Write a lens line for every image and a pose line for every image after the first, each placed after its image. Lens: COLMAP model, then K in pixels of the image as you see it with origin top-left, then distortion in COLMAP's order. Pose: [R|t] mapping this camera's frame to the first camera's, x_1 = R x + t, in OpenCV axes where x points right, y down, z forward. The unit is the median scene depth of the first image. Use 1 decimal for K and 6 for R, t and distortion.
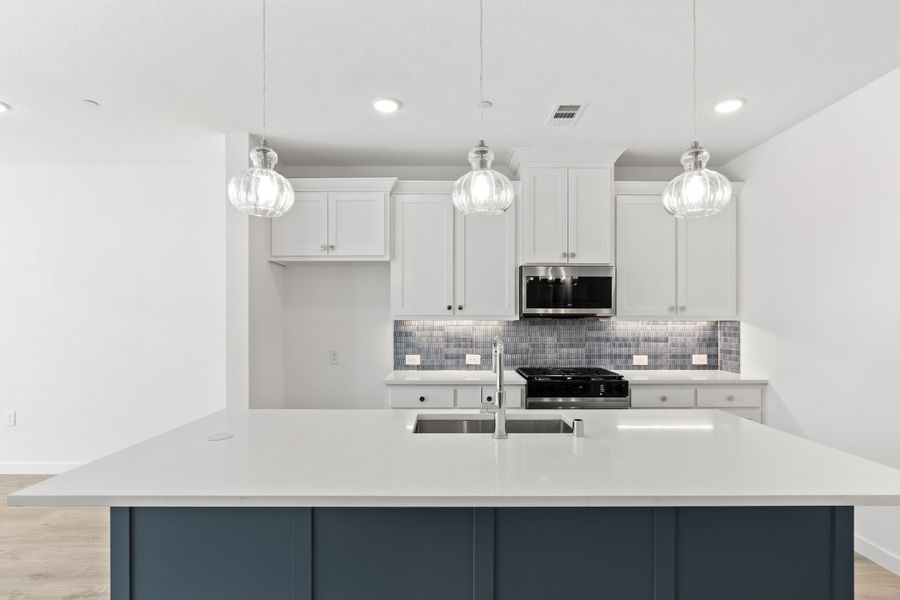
lens RADIAL K [[476.0, 0, 463.6], [0, 476.0, 317.8], [0, 0, 1]] dist [0.000939, 0.000107]
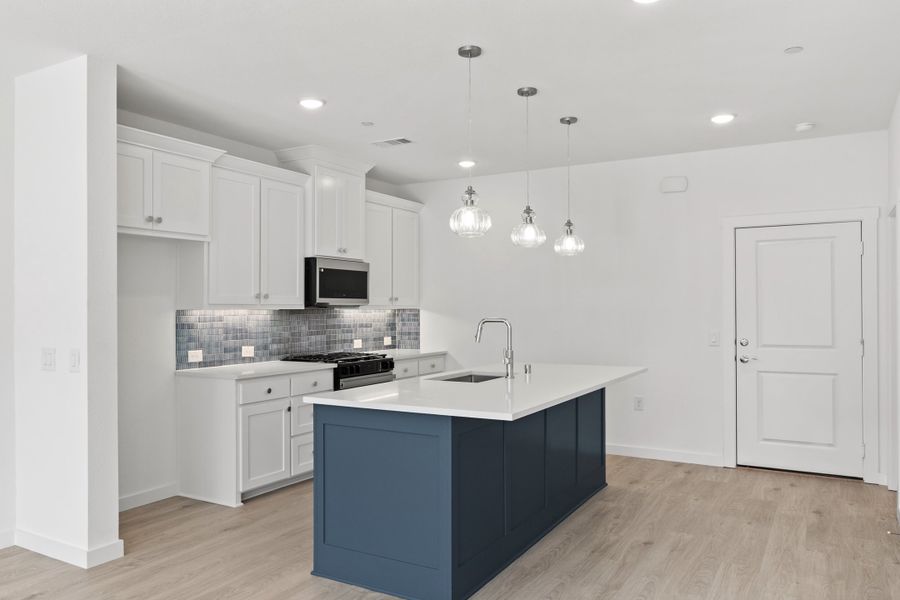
lens RADIAL K [[664.2, 0, 450.0], [0, 664.2, 300.0], [0, 0, 1]] dist [-0.000126, -0.000202]
pose [[0.504244, 0.008287, 0.863521, -0.905863], [-0.001300, 0.999960, -0.008837, -0.002286], [-0.863560, 0.003334, 0.504235, 0.002501]]
